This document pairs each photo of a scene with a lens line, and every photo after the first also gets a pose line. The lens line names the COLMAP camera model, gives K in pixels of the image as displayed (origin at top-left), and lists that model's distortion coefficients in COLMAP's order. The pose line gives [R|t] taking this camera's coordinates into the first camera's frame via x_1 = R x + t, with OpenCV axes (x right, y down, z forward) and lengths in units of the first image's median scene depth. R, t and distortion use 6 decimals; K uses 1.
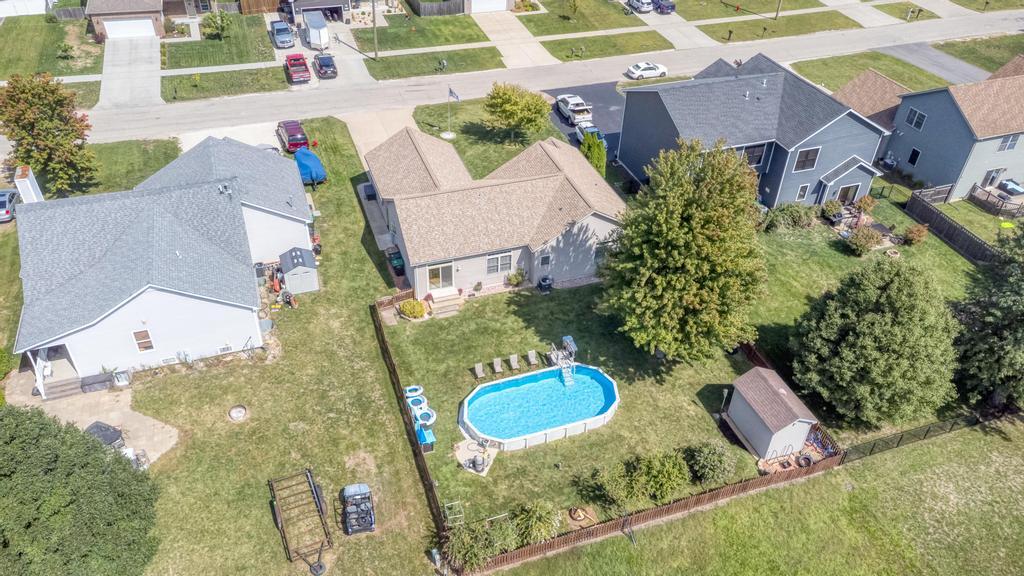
lens RADIAL K [[753.5, 0, 512.0], [0, 753.5, 288.0], [0, 0, 1]] dist [0.049358, 0.002094]
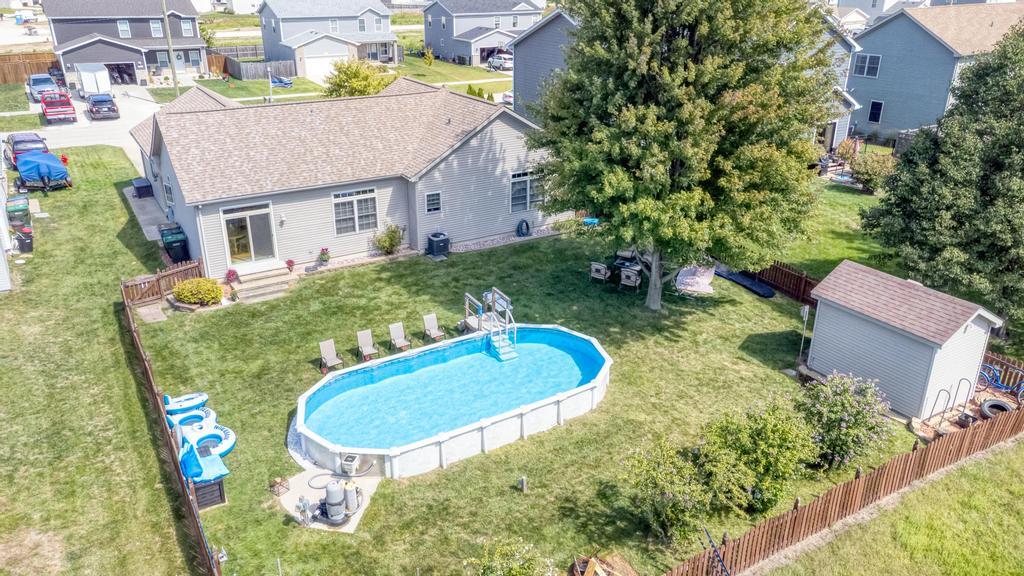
lens RADIAL K [[753.5, 0, 512.0], [0, 753.5, 288.0], [0, 0, 1]] dist [0.049358, 0.002094]
pose [[0.978714, -0.104220, 0.176795, -0.008827], [0.146835, 0.957453, -0.248444, 0.209148], [-0.143380, 0.269115, 0.952376, 0.489232]]
